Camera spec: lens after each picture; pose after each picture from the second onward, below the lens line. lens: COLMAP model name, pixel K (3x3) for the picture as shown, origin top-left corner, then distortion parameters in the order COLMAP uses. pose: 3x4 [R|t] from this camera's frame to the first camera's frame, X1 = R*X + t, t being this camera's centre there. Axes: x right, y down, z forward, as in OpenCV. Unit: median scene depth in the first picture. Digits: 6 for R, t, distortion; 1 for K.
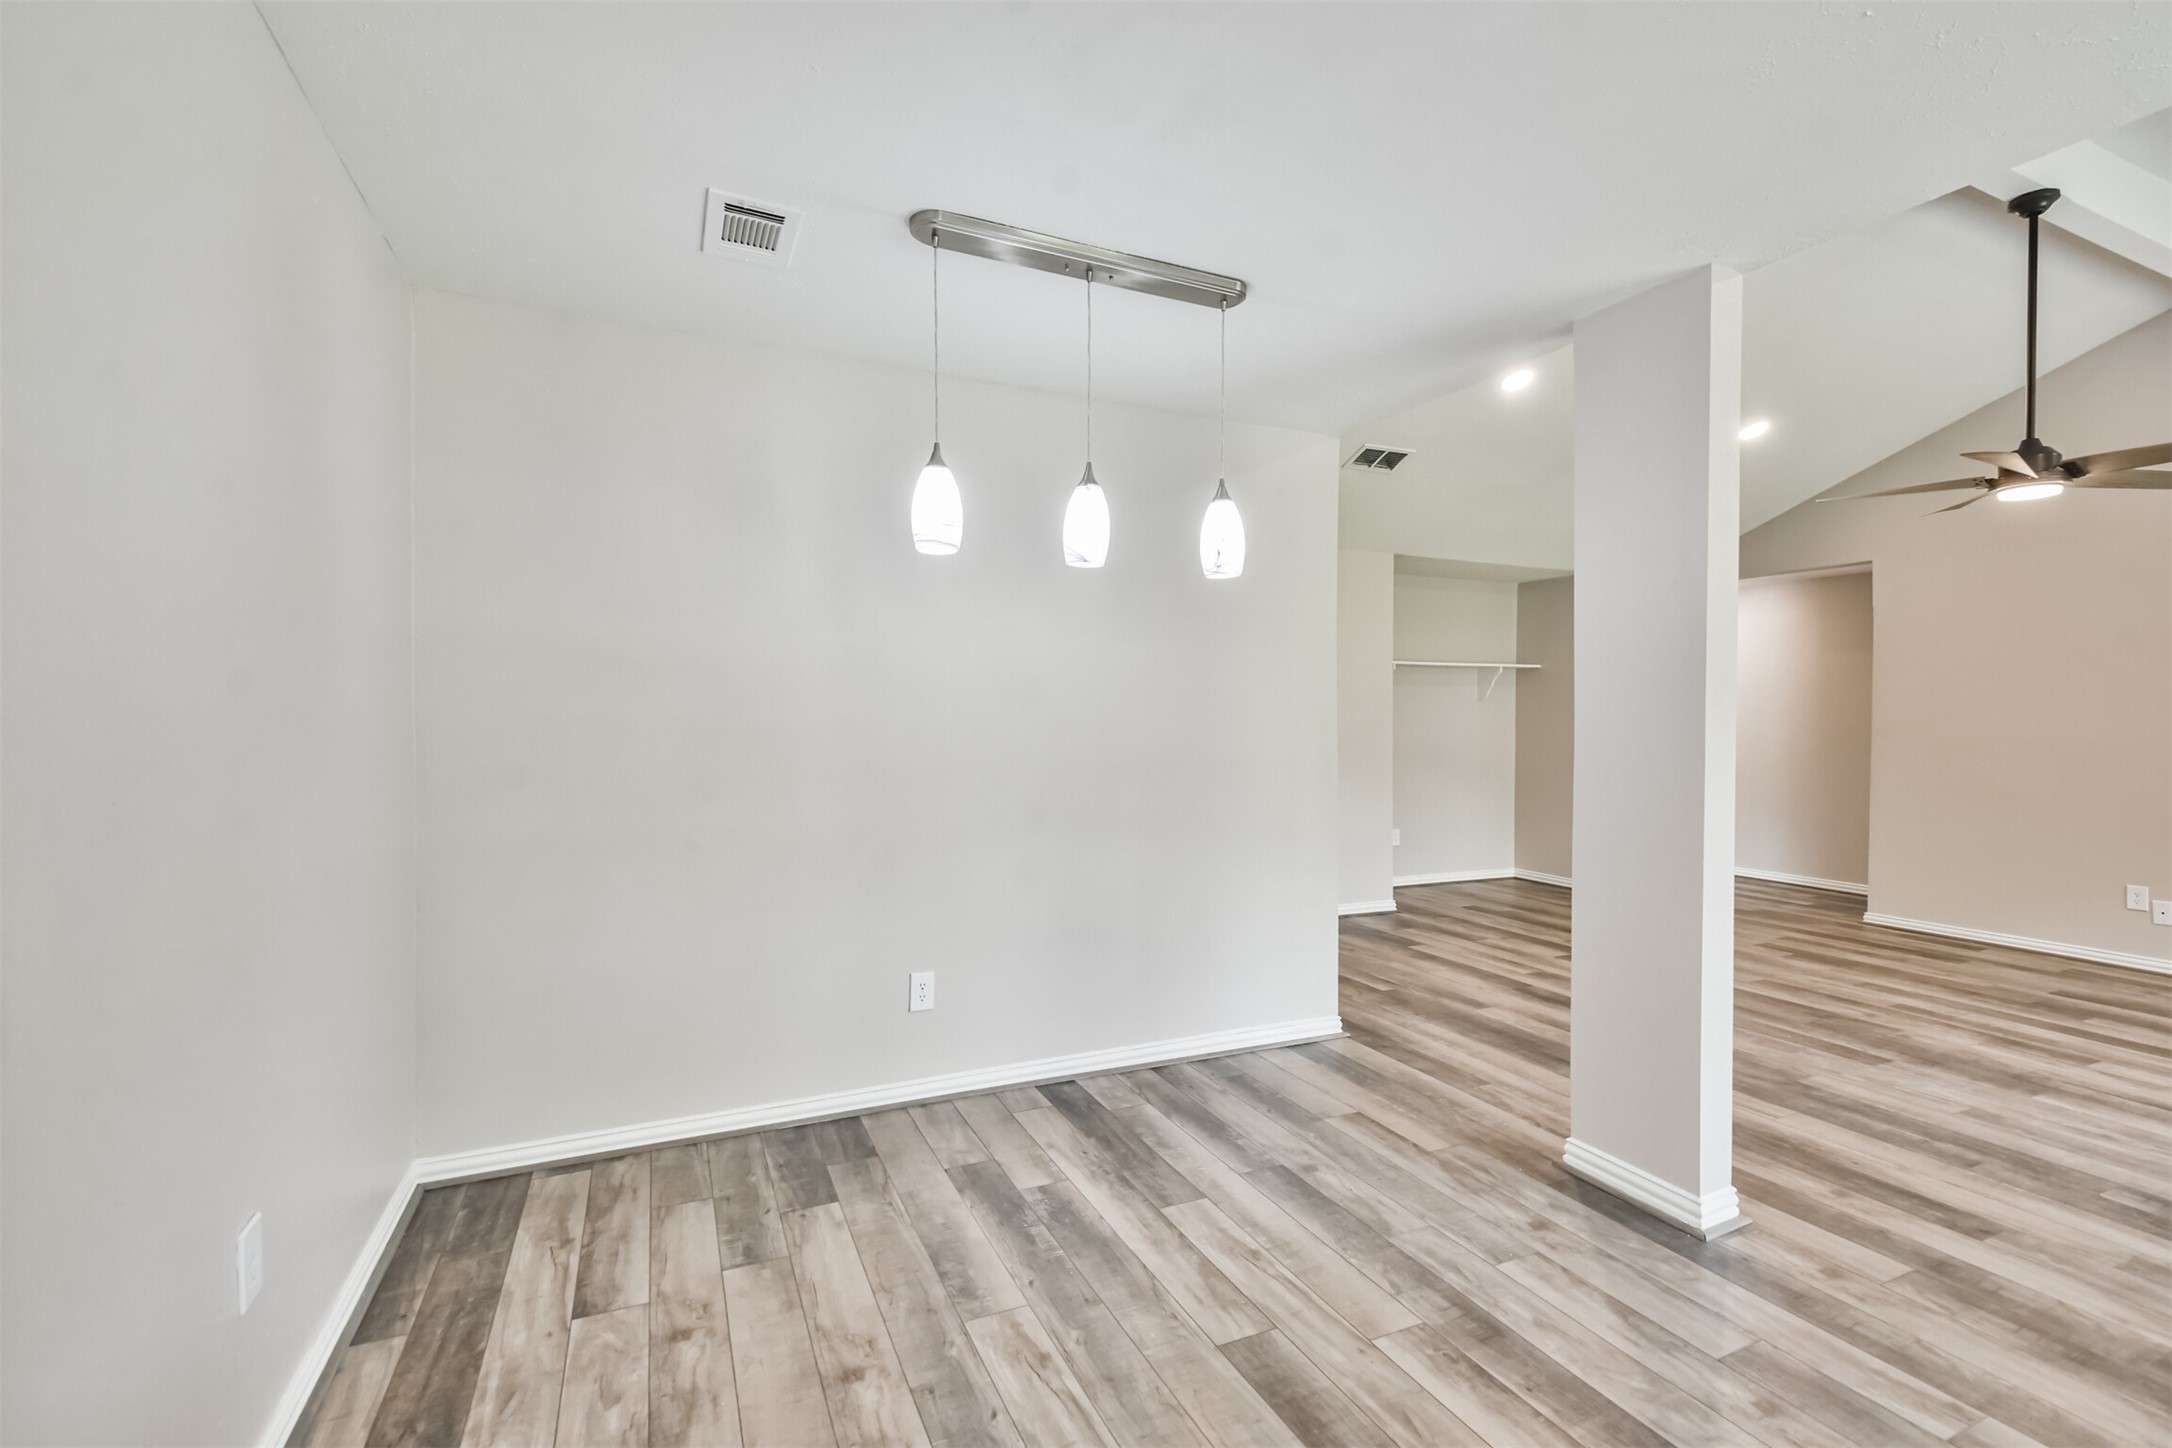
lens RADIAL K [[947.1, 0, 1091.7], [0, 947.1, 728.2], [0, 0, 1]] dist [0.043282, -0.026891]
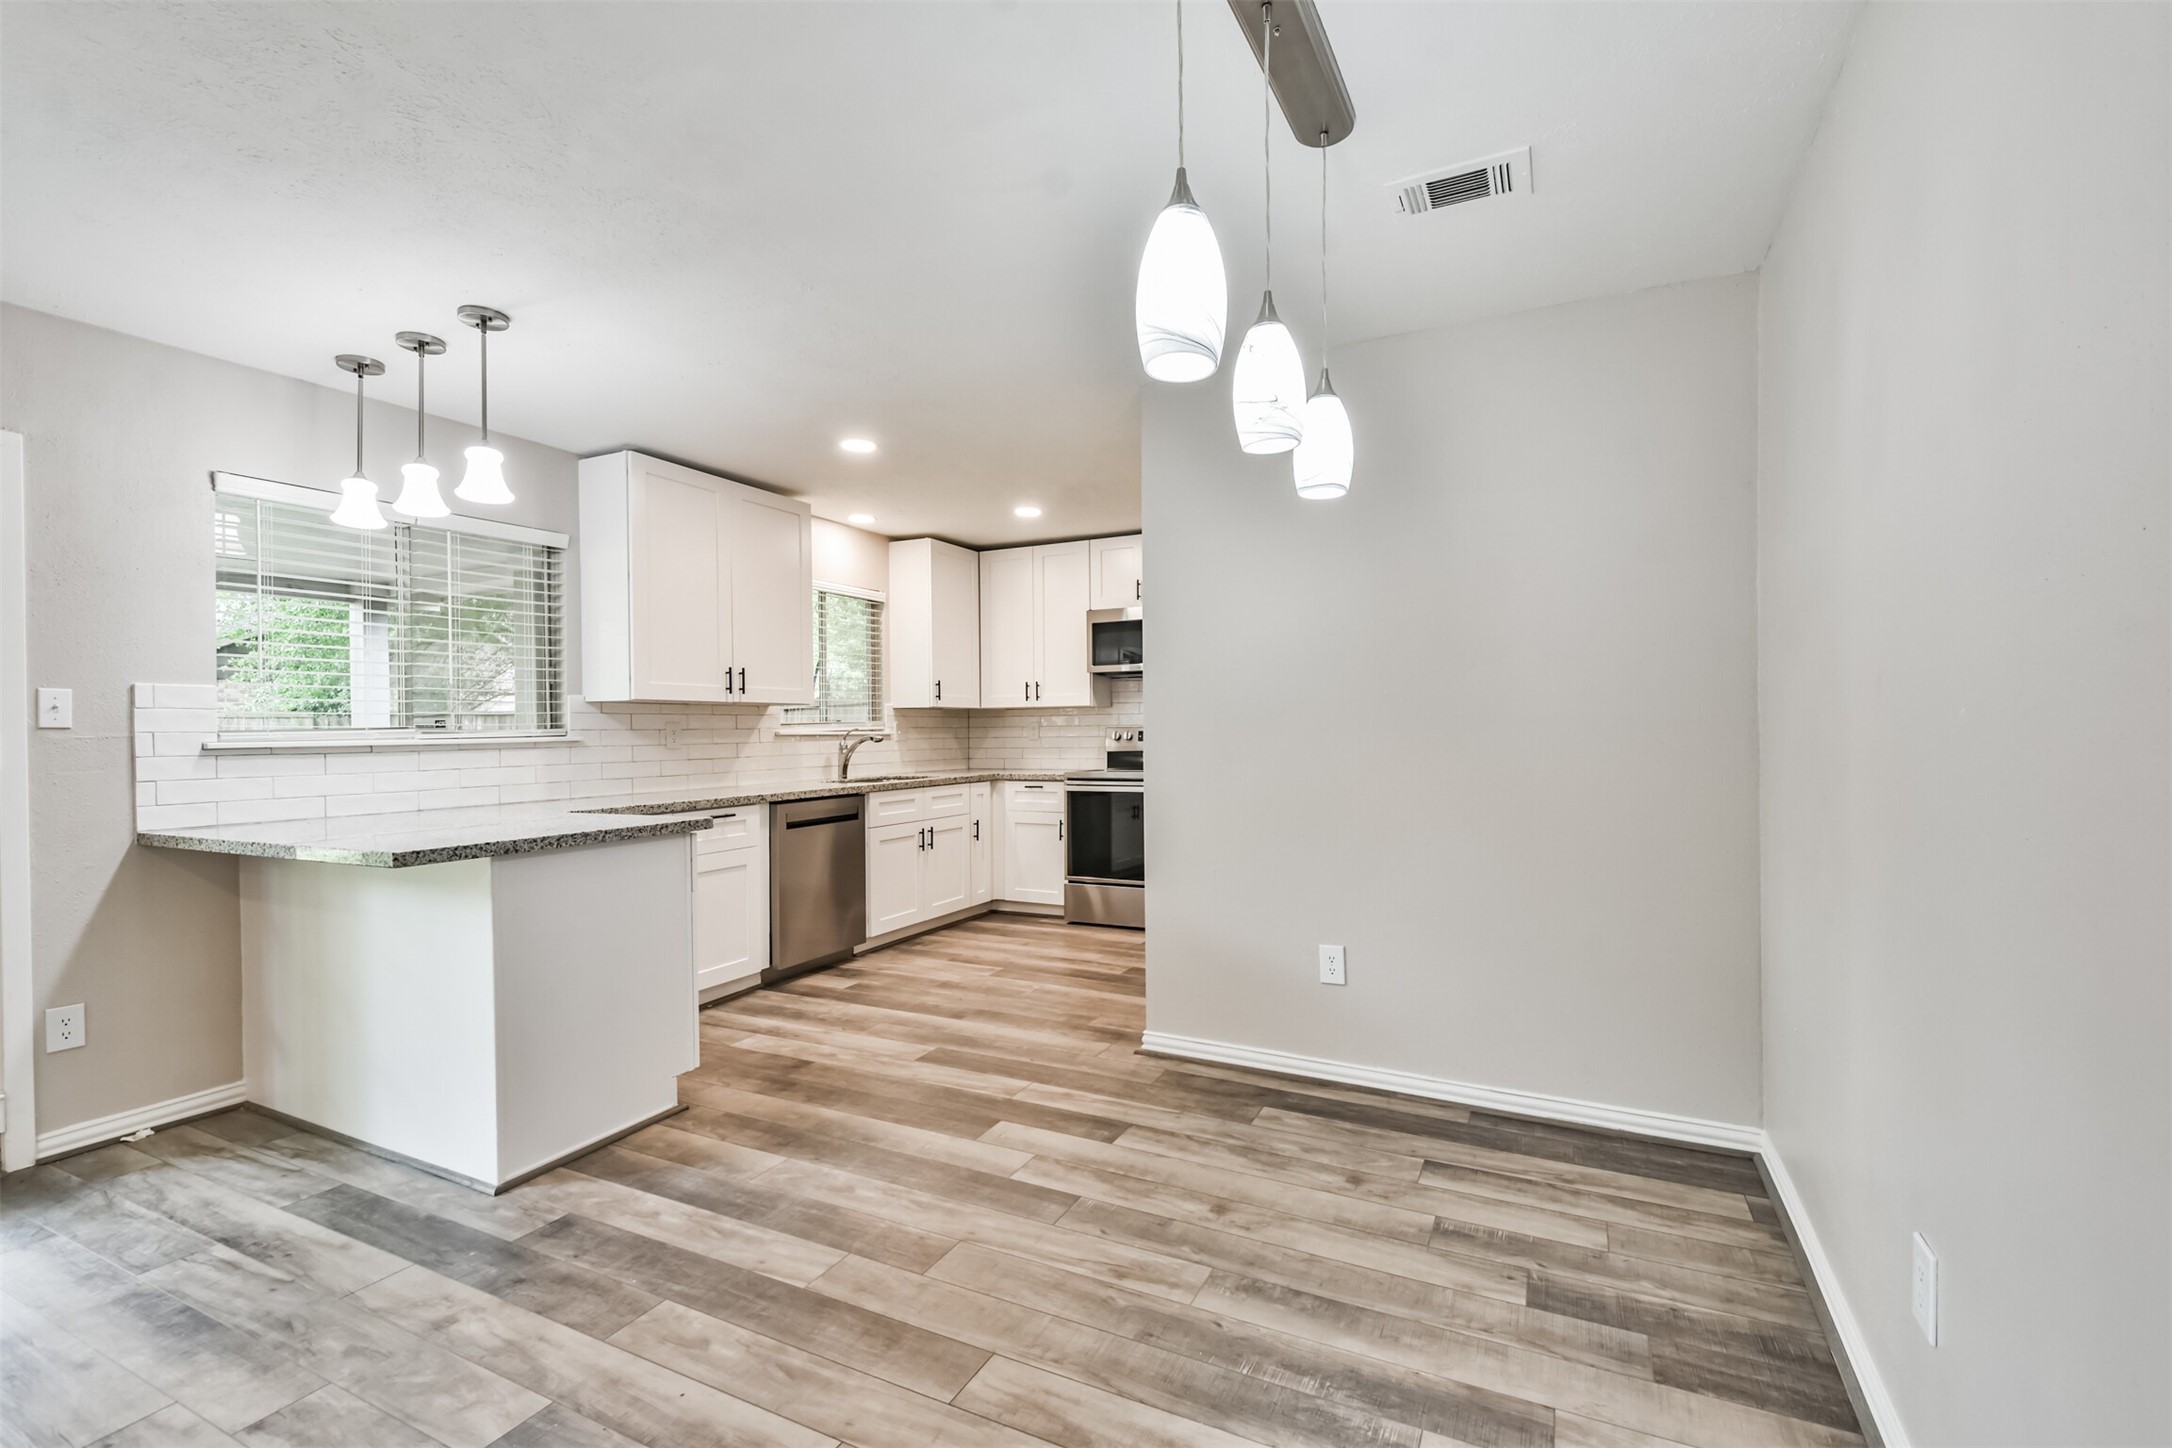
lens RADIAL K [[947.1, 0, 1091.7], [0, 947.1, 728.2], [0, 0, 1]] dist [0.043282, -0.026891]
pose [[-0.778462, 0.000099, -0.627692, 0.473993], [-0.002963, 0.999988, 0.003832, 0.022795], [0.627685, 0.004843, -0.778452, 1.314513]]
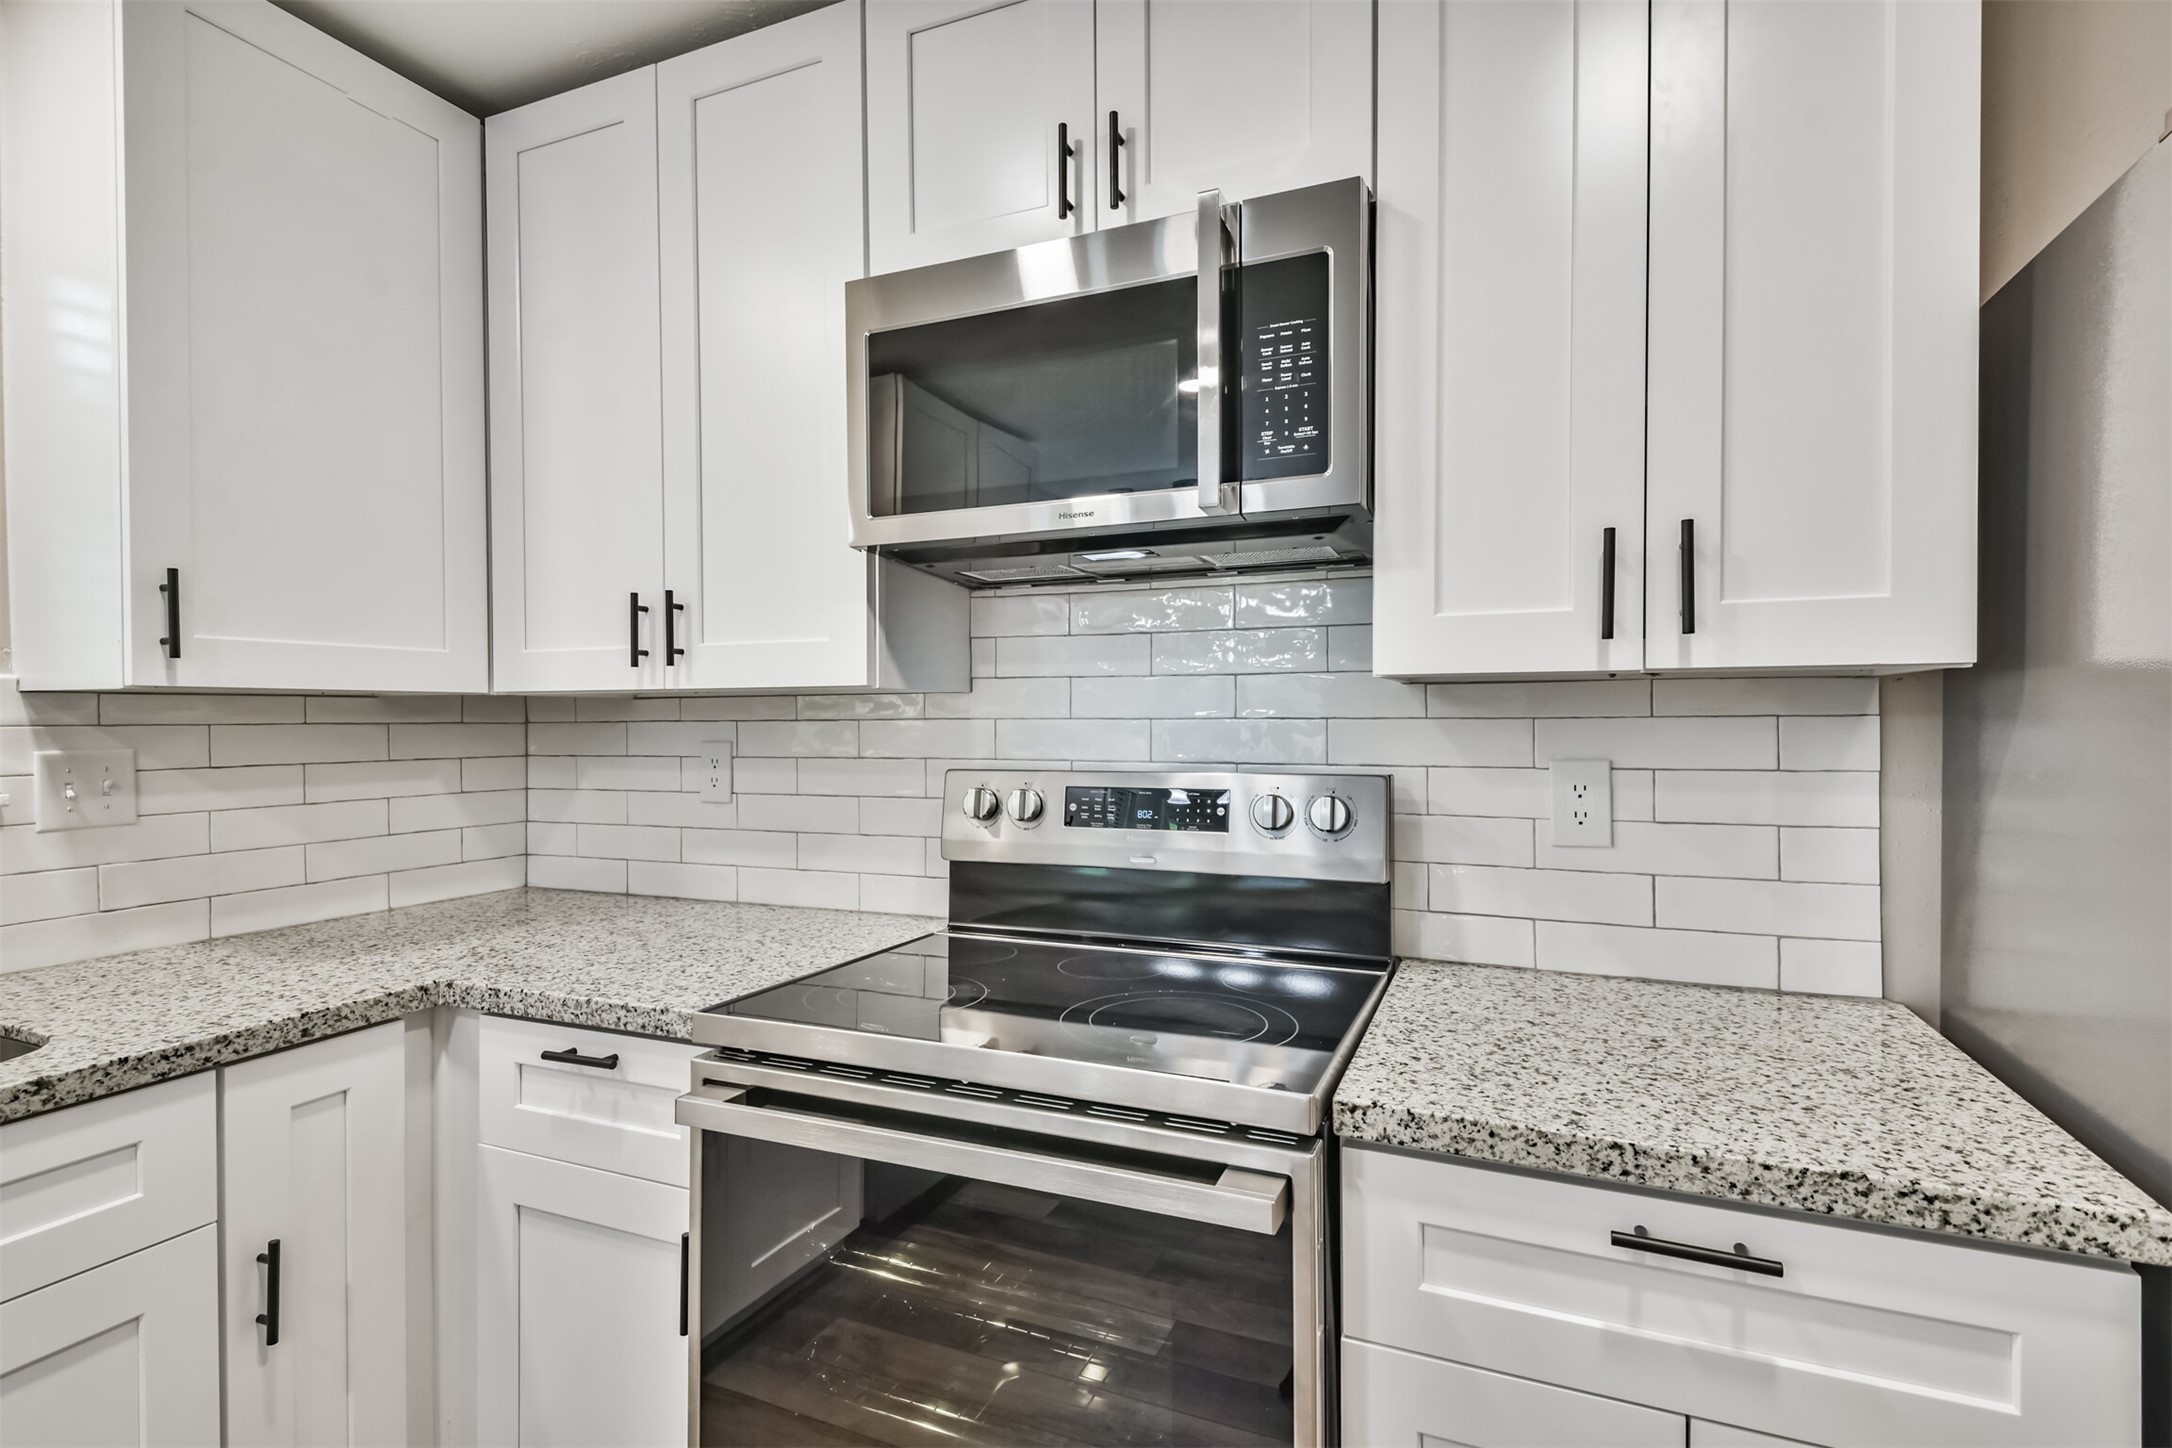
lens RADIAL K [[1011.9, 0, 1102.9], [0, 1011.9, 730.9], [0, 0, 1]] dist [0.033876, -0.019953]
pose [[-0.731562, 0.007923, -0.681728, -0.641379], [-0.006569, 0.999804, 0.018669, -0.008017], [0.681743, 0.018136, -0.731367, 0.077336]]
